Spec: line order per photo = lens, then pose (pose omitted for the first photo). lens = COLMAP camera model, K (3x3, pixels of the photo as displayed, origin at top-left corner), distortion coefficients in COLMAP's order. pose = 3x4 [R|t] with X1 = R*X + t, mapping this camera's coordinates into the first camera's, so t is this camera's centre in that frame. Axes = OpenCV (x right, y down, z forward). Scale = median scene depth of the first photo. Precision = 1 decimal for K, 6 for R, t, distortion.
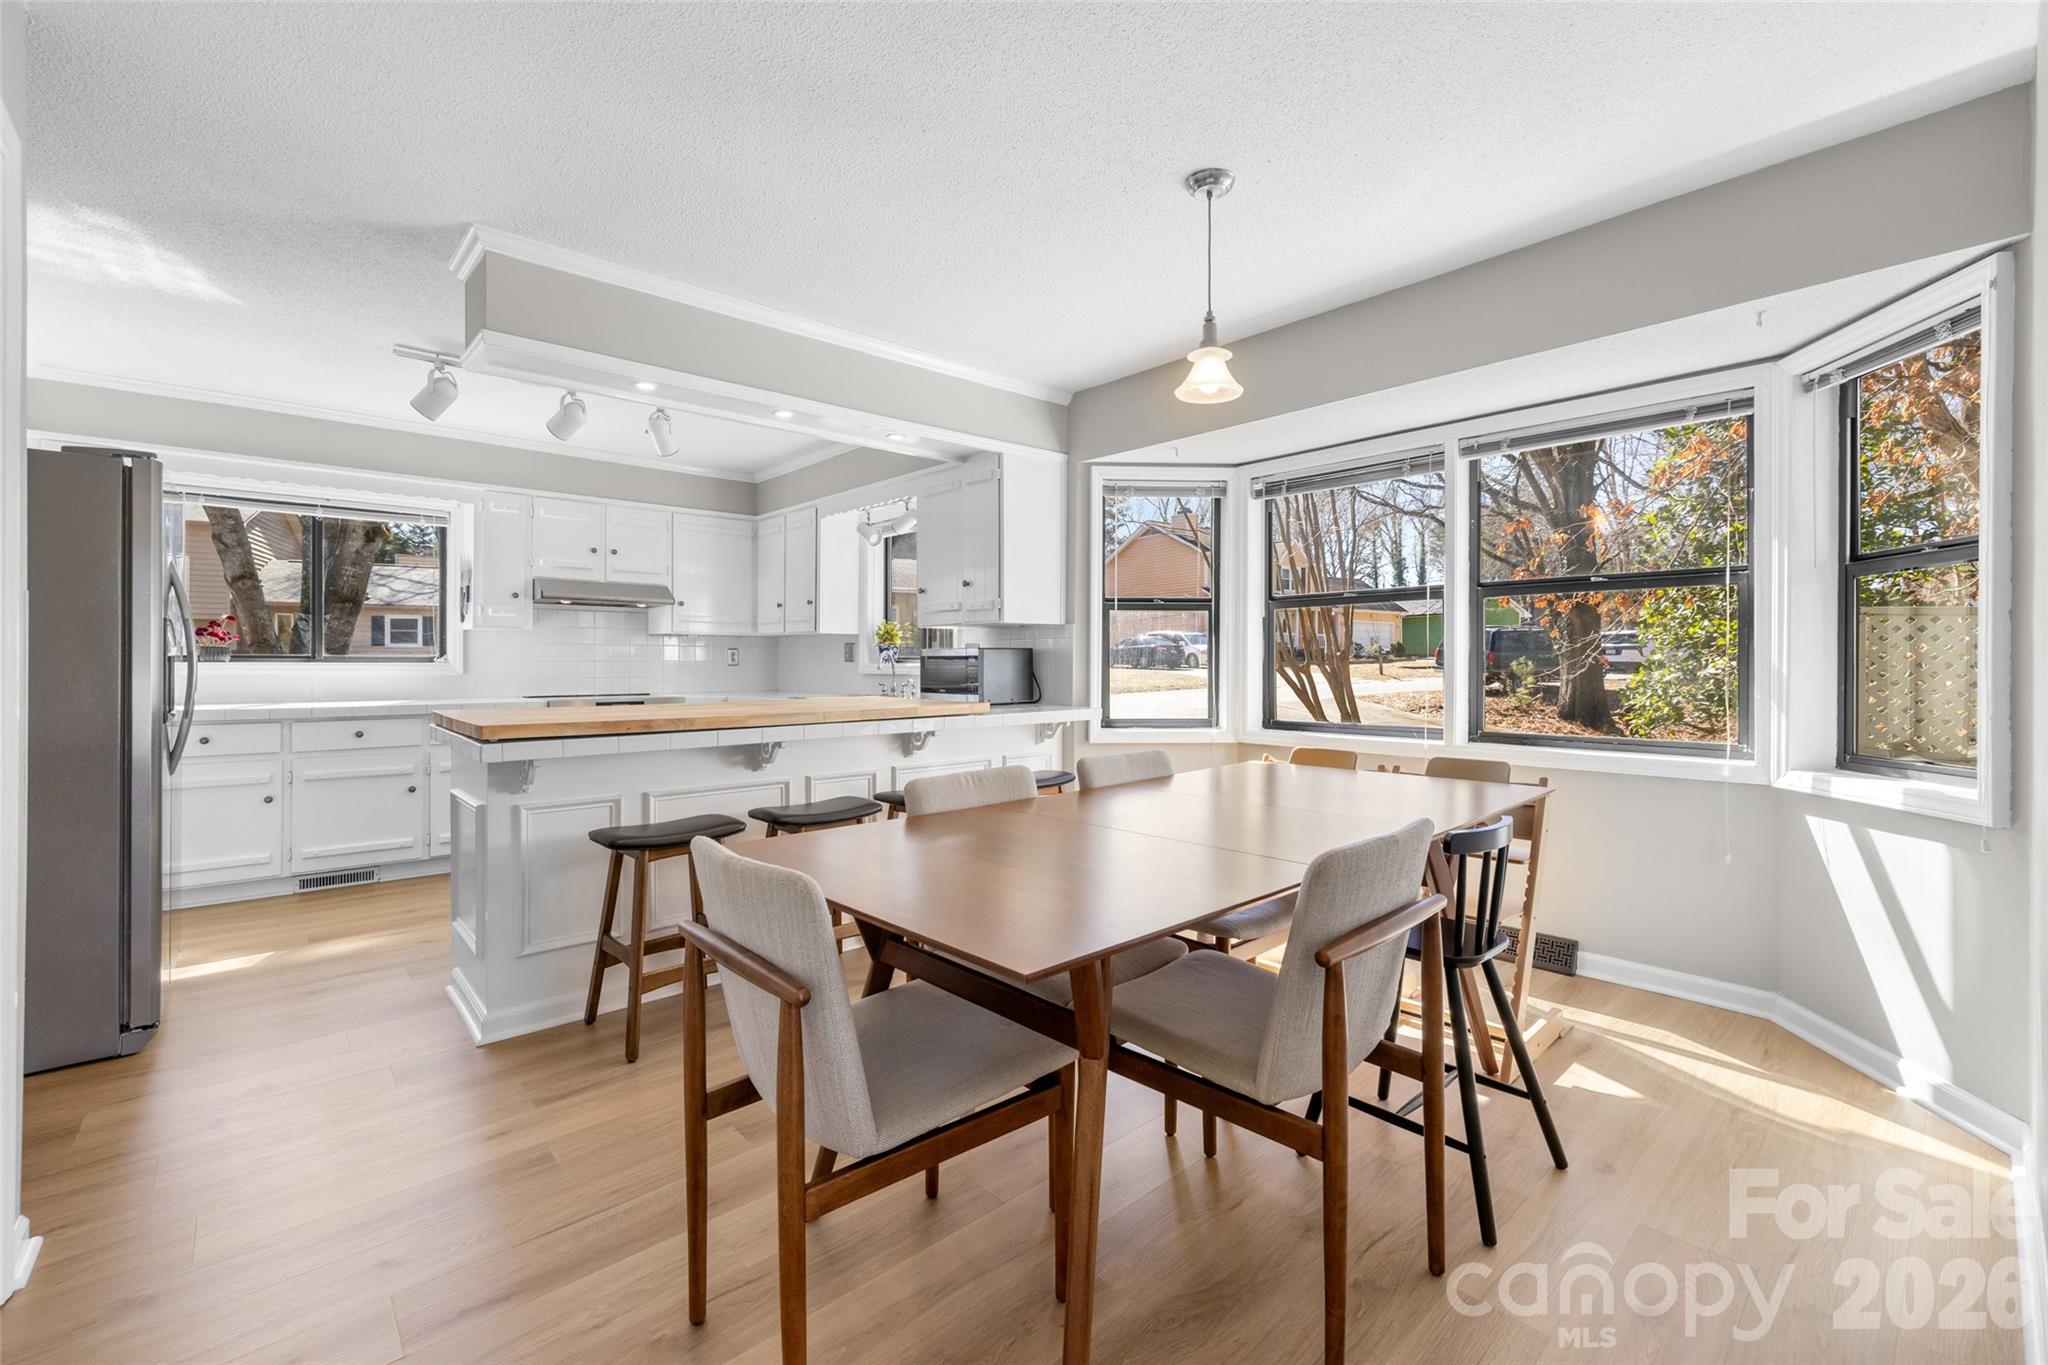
lens RADIAL K [[867.0, 0, 1024.0], [0, 867.0, 682.5], [0, 0, 1]] dist [-0.000876, -0.000081]
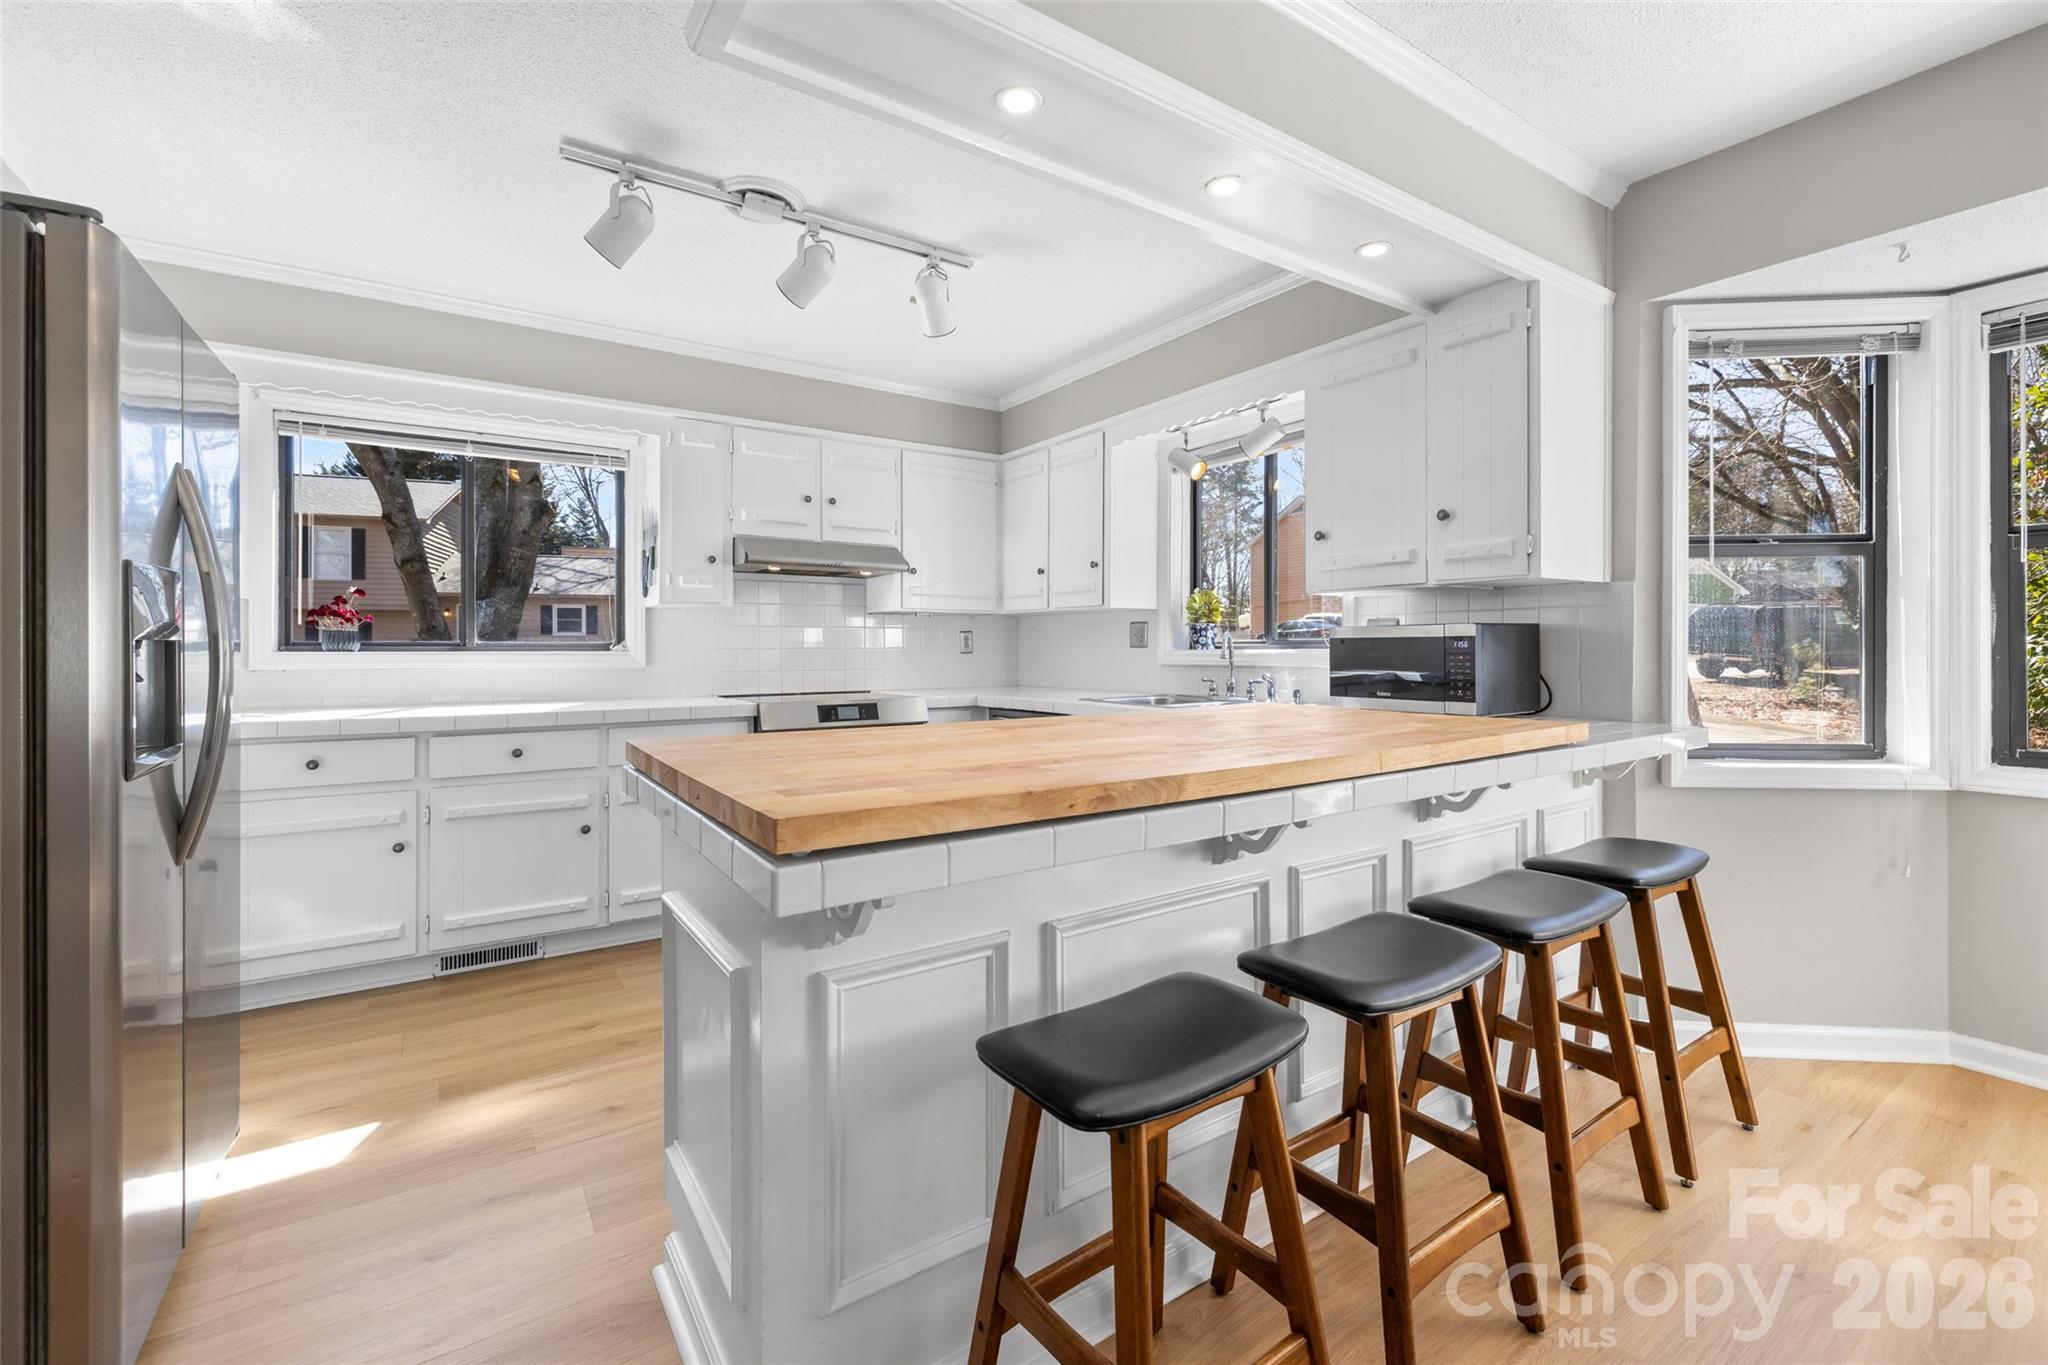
lens RADIAL K [[872.0, 0, 1022.6], [0, 872.0, 672.9], [0, 0, 1]] dist [0.001573, 0.000412]
pose [[0.989985, -0.000155, -0.141174, -0.225799], [0.000903, 0.999986, 0.005228, -0.007910], [0.141171, -0.005303, 0.989971, 0.309110]]
